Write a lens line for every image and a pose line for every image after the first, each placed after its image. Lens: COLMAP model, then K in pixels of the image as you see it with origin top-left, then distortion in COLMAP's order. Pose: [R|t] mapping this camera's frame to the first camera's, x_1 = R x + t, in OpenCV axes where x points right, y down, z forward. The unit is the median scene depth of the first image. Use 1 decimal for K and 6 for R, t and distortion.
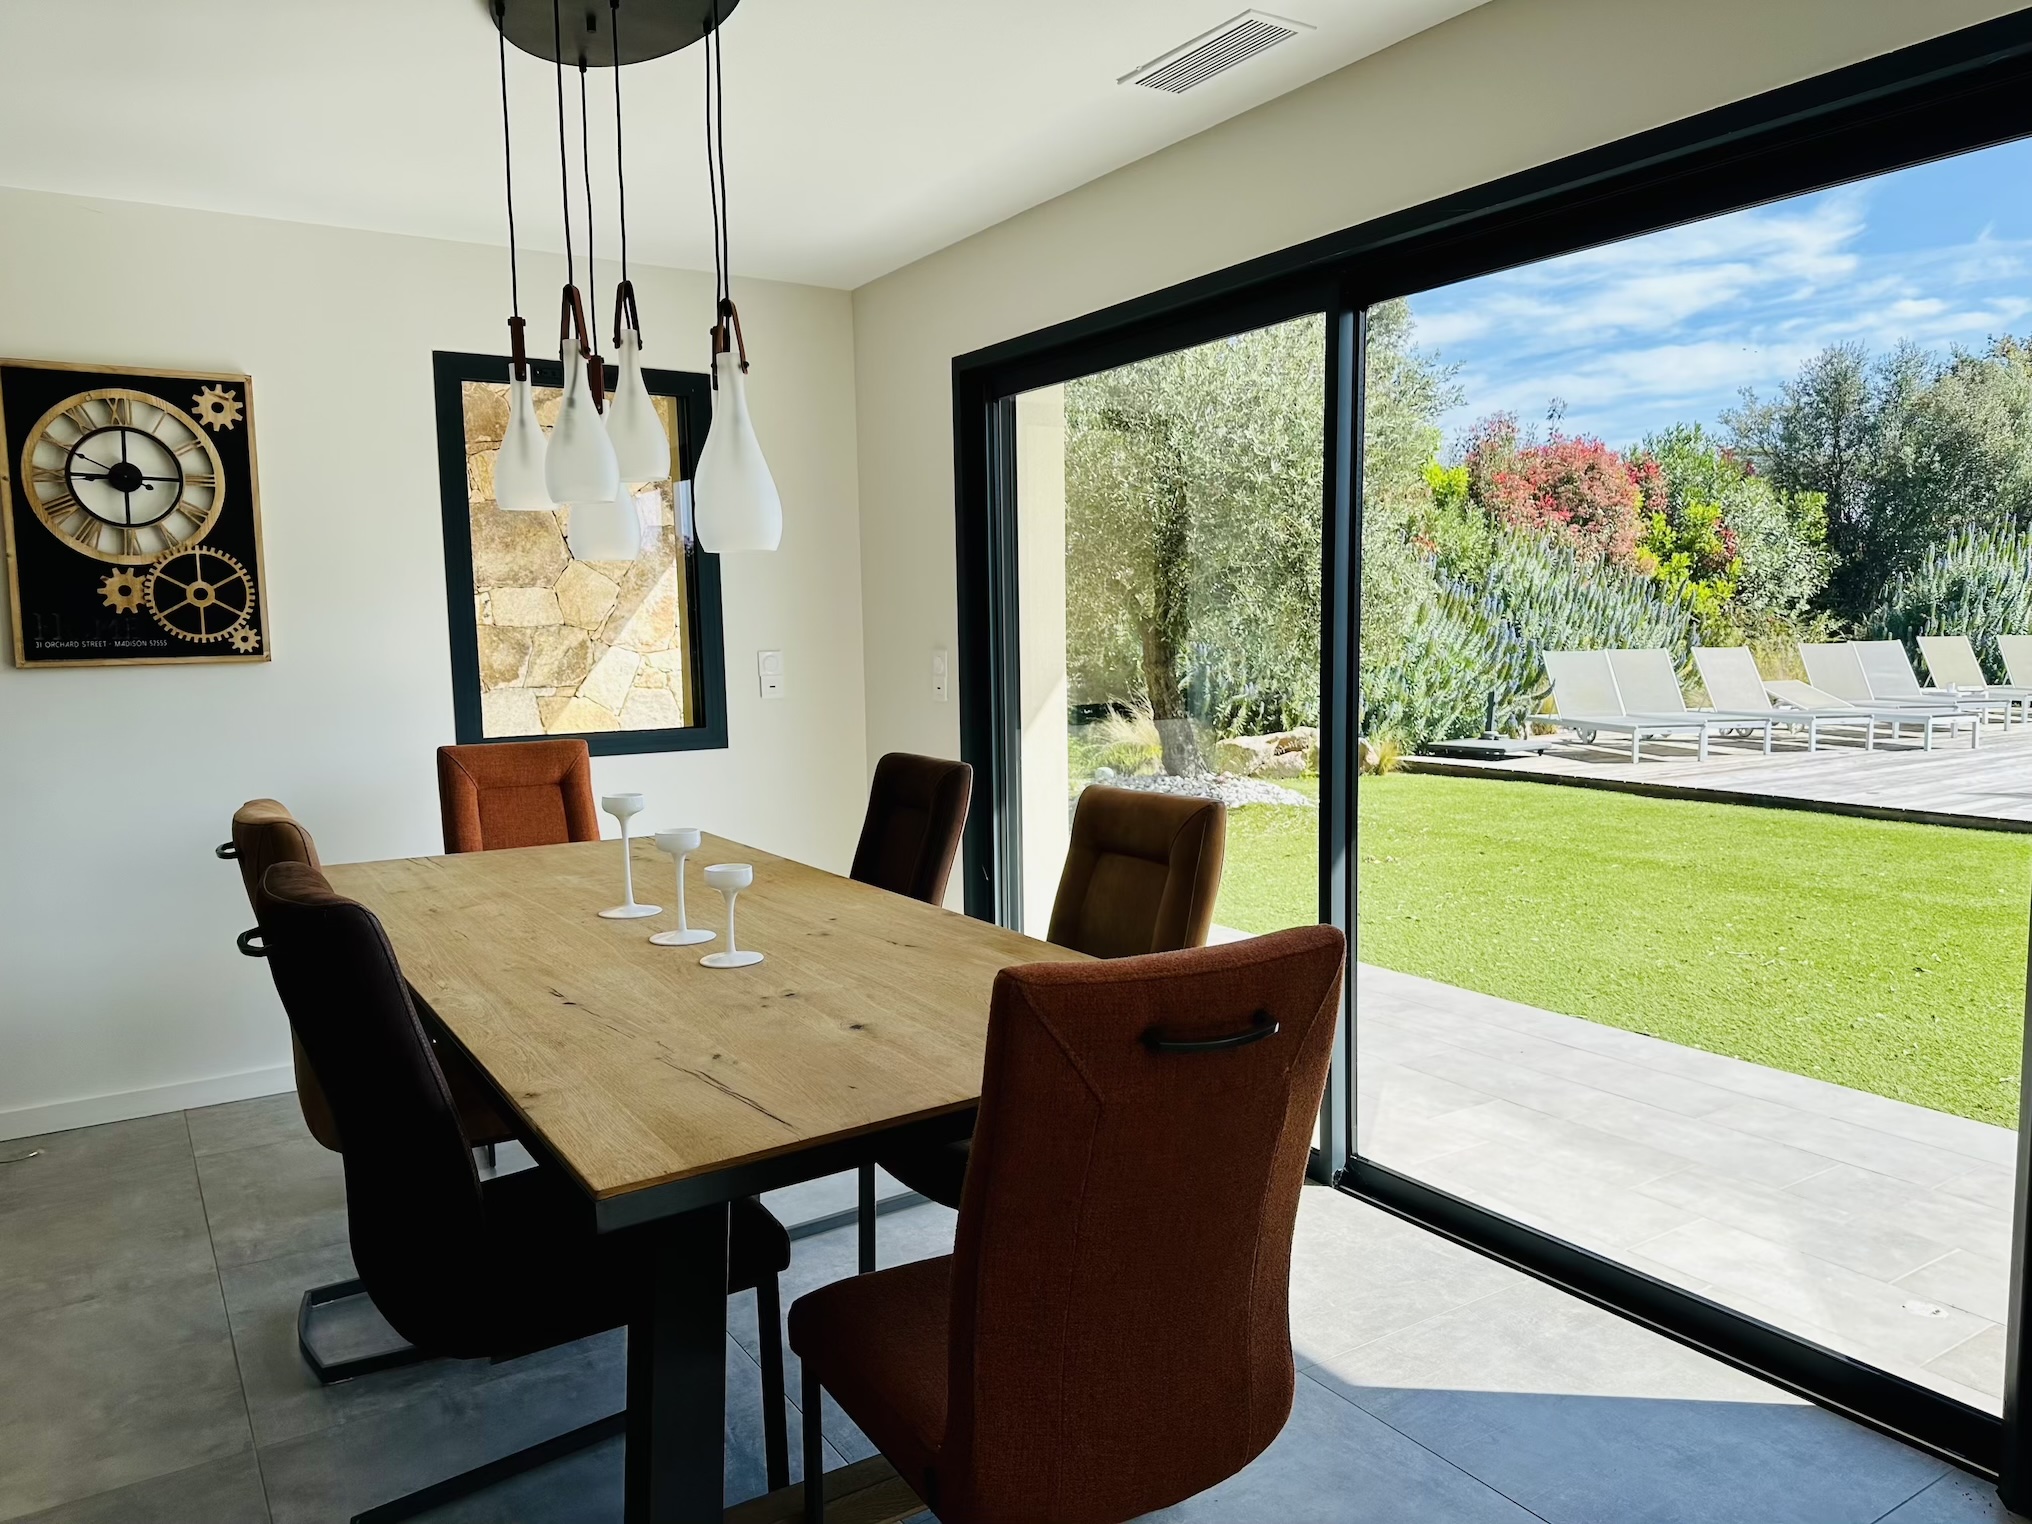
lens RADIAL K [[1403.4, 0, 1007.7], [0, 1403.4, 769.9], [0, 0, 1]] dist [0.105514, -0.112919]
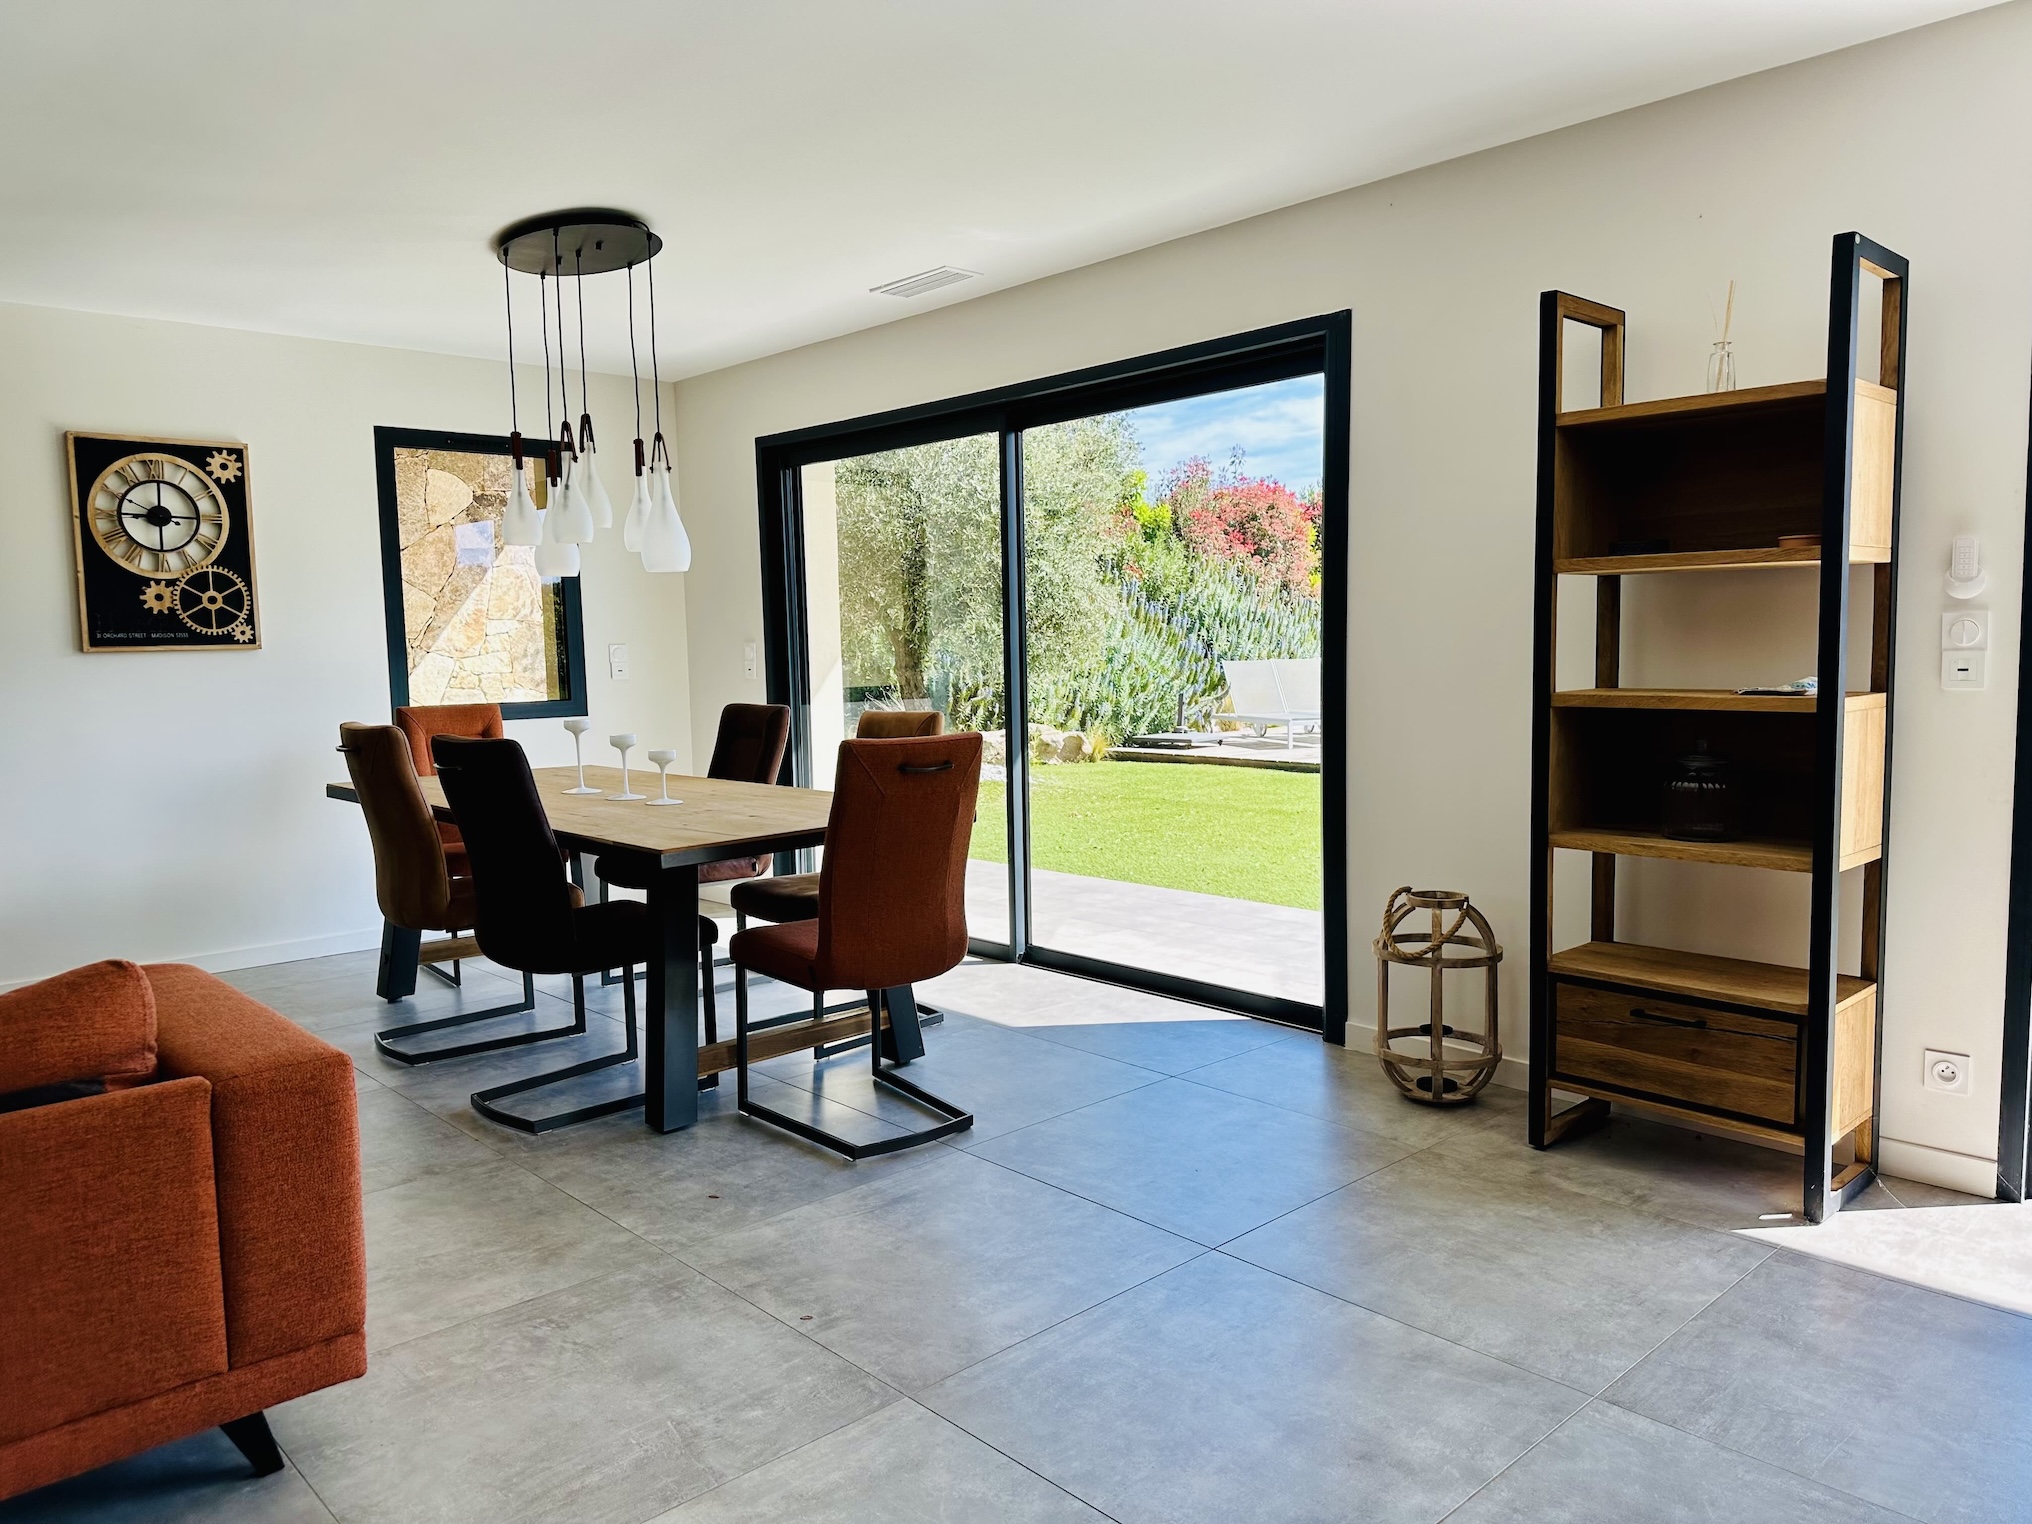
lens RADIAL K [[1420.2, 0, 1025.4], [0, 1420.2, 769.0], [0, 0, 1]] dist [0.090465, -0.120613]
pose [[0.982433, -0.018411, 0.185705, -0.051766], [0.021836, 0.999627, -0.016413, 0.081078], [-0.185333, 0.020179, 0.982468, -0.515777]]
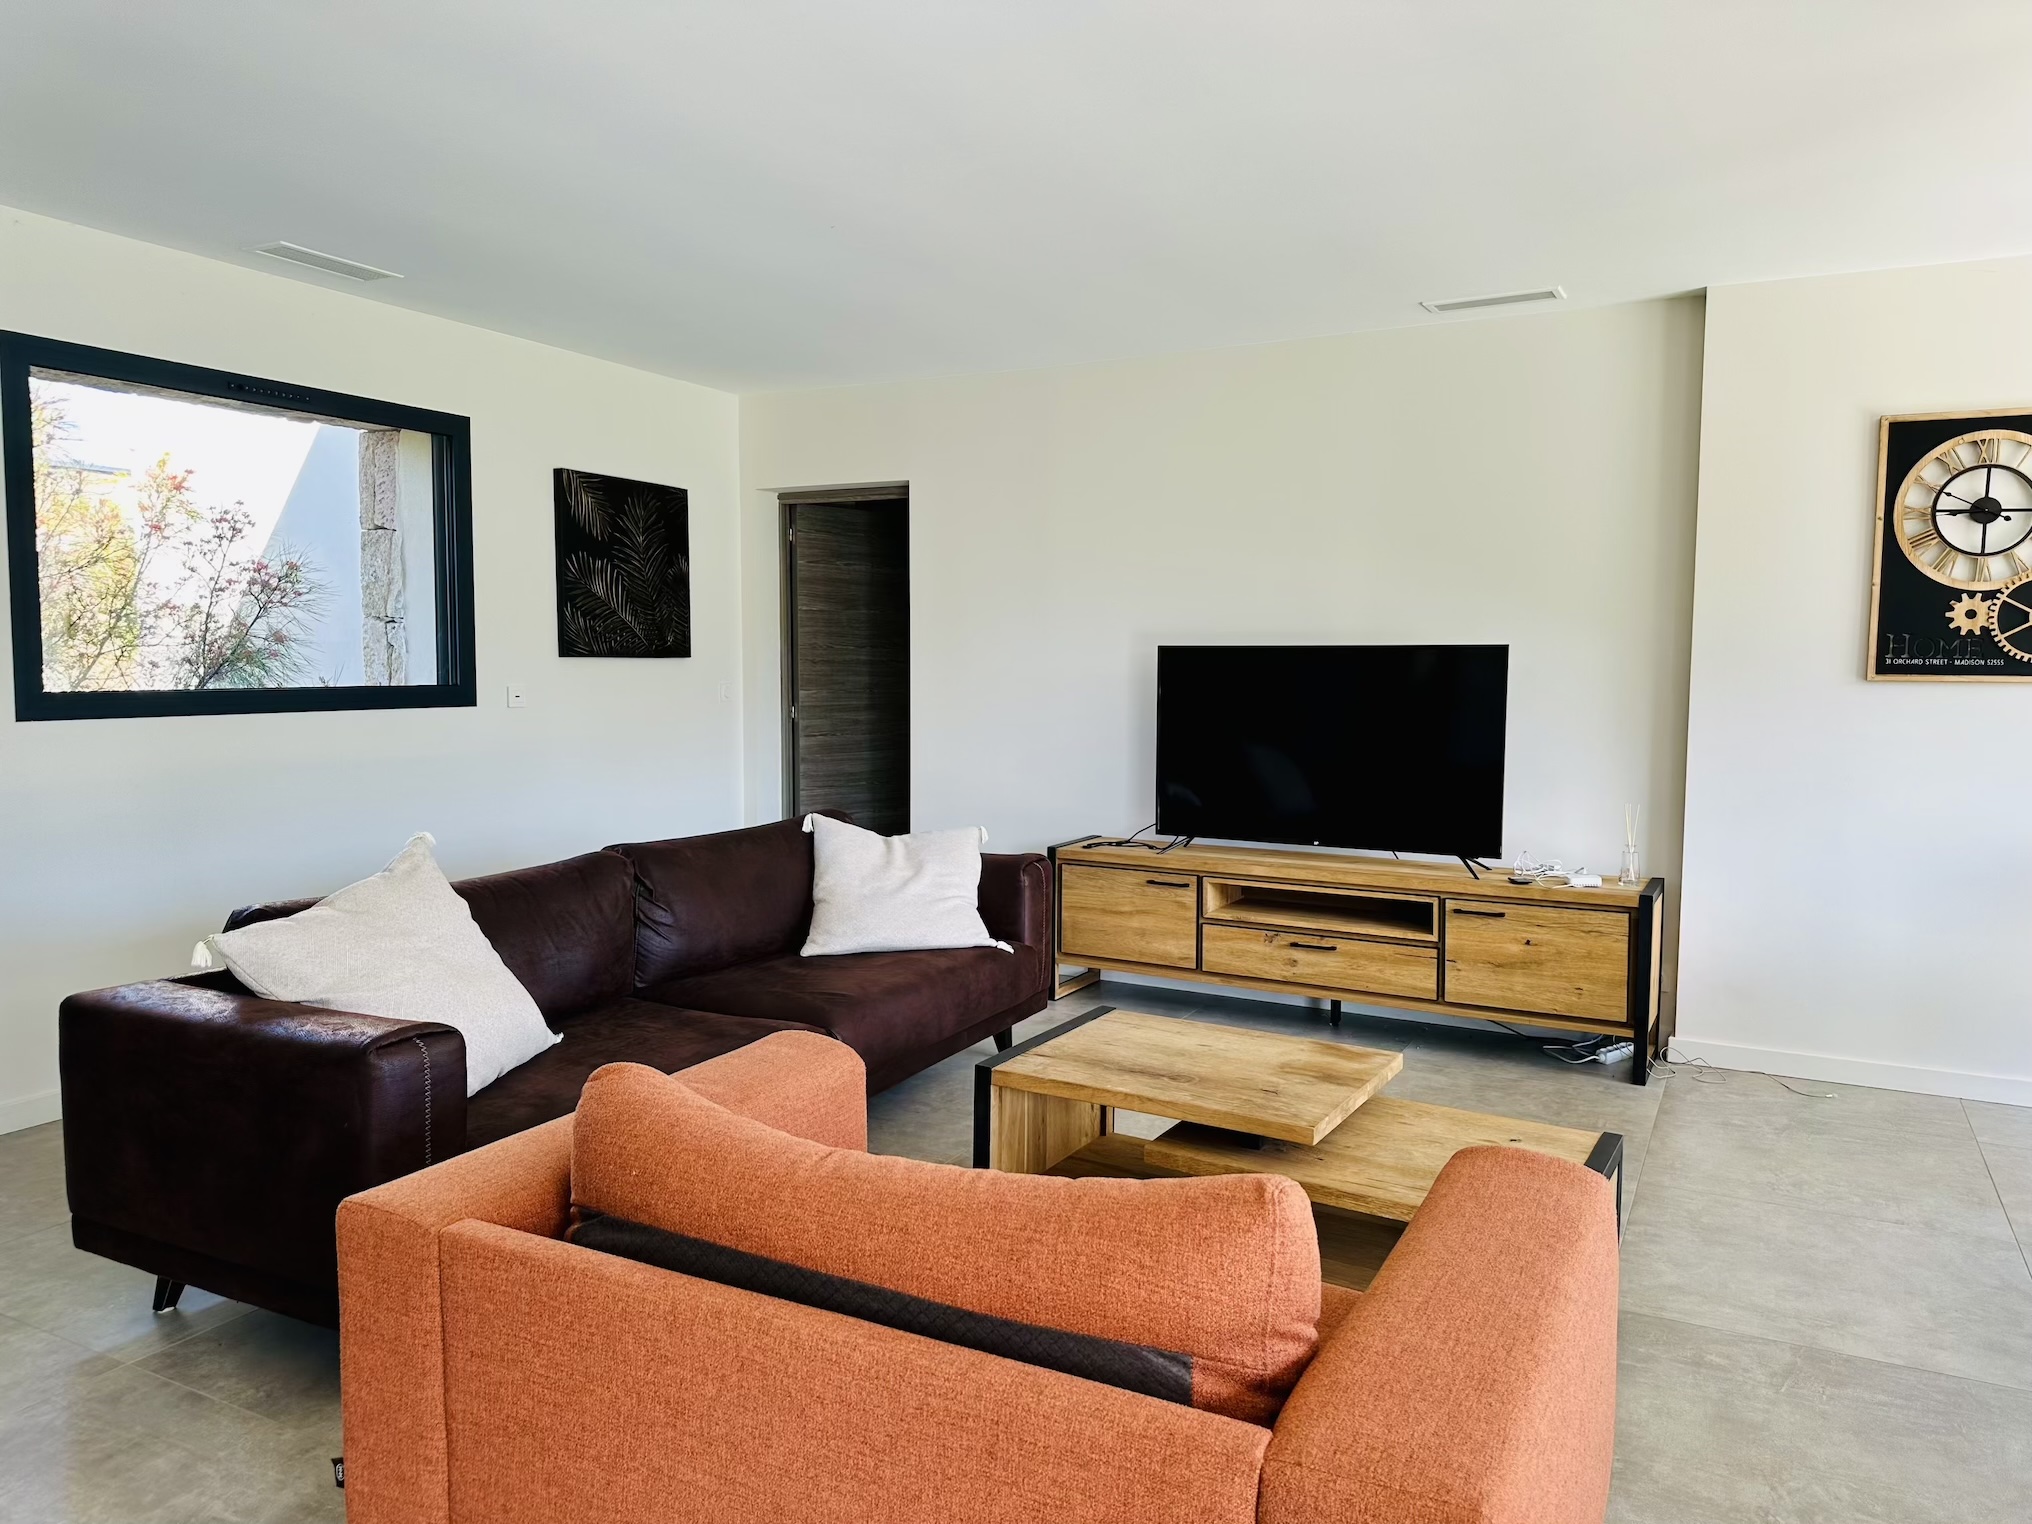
lens RADIAL K [[1409.6, 0, 1016.0], [0, 1409.6, 762.0], [0, 0, 1]] dist [0.085947, -0.103305]
pose [[0.491481, 0.085320, -0.866699, -0.015140], [-0.106274, 0.993628, 0.037550, 0.023065], [0.864380, 0.073652, 0.497417, -0.160440]]
